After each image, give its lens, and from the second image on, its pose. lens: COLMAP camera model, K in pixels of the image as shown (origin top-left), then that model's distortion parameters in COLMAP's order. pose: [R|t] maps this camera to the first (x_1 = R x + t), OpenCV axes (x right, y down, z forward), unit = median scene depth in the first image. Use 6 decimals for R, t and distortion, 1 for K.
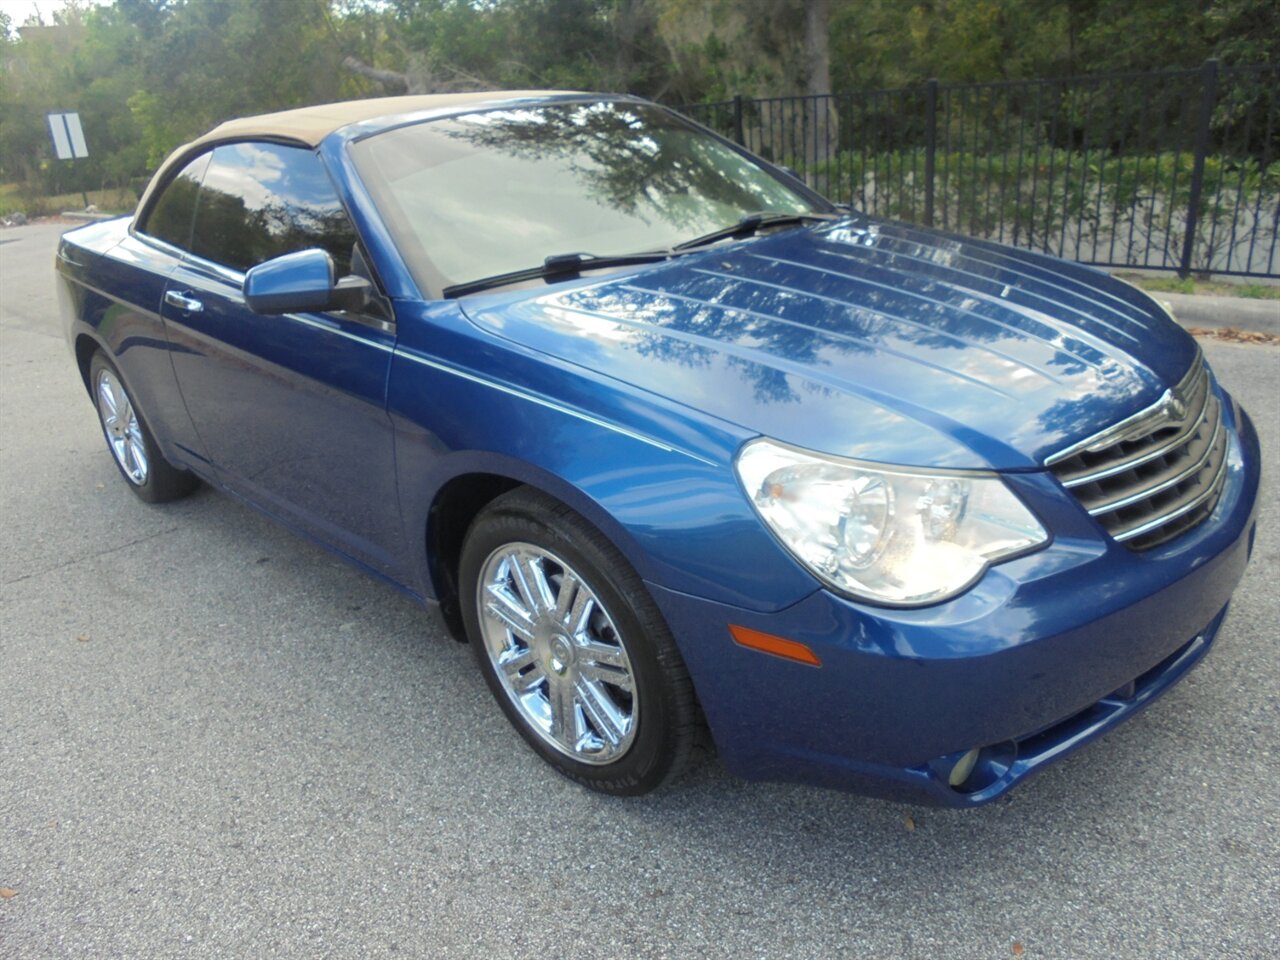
lens RADIAL K [[1003.5, 0, 630.0], [0, 1003.5, 483.9], [0, 0, 1]] dist [-0.121789, 0.077432]
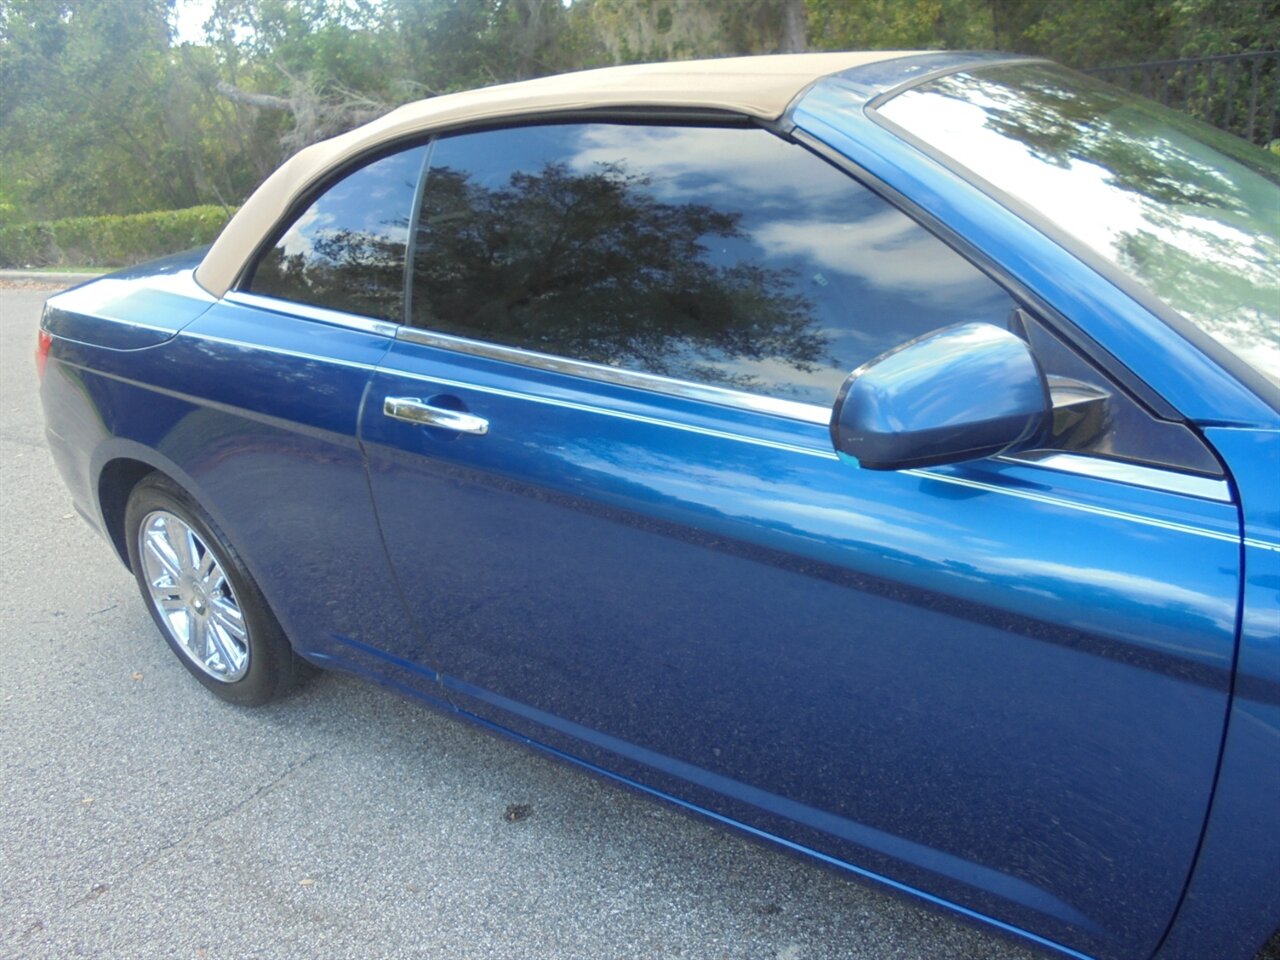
lens RADIAL K [[1003.5, 0, 645.2], [0, 1003.5, 489.7], [0, 0, 1]] dist [-0.121789, 0.077432]
pose [[0.985901, -0.084032, 0.144698, -0.360812], [0.086300, 0.996224, -0.009461, -0.110588], [-0.143357, 0.021815, 0.989431, 0.368051]]
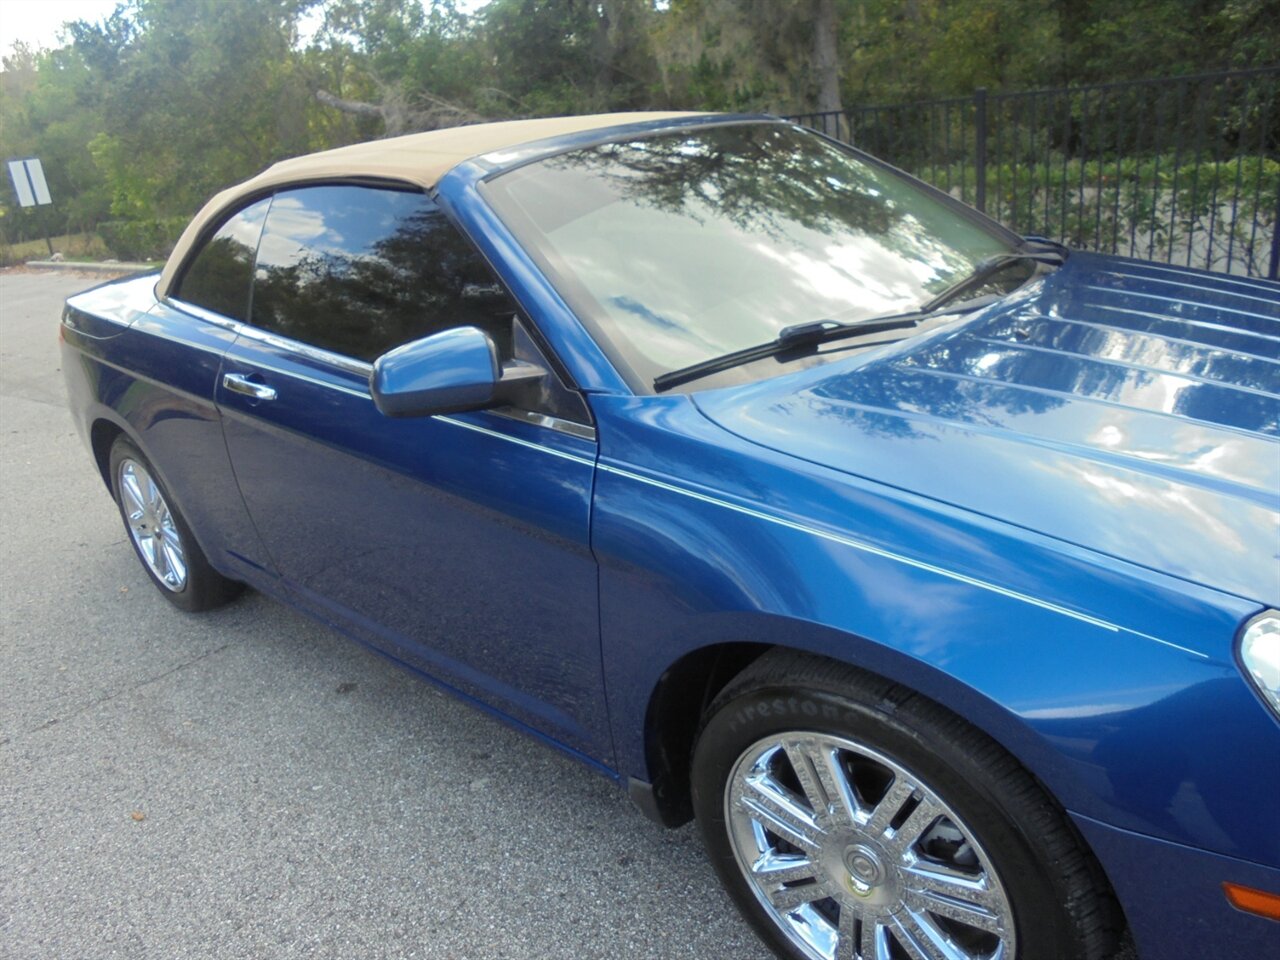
lens RADIAL K [[1003.5, 0, 632.5], [0, 1003.5, 485.3], [0, 0, 1]] dist [-0.121789, 0.077432]
pose [[0.998387, -0.049140, 0.028430, -0.145174], [0.049680, 0.998591, -0.018635, -0.064611], [-0.027474, 0.020017, 0.999422, 0.160688]]
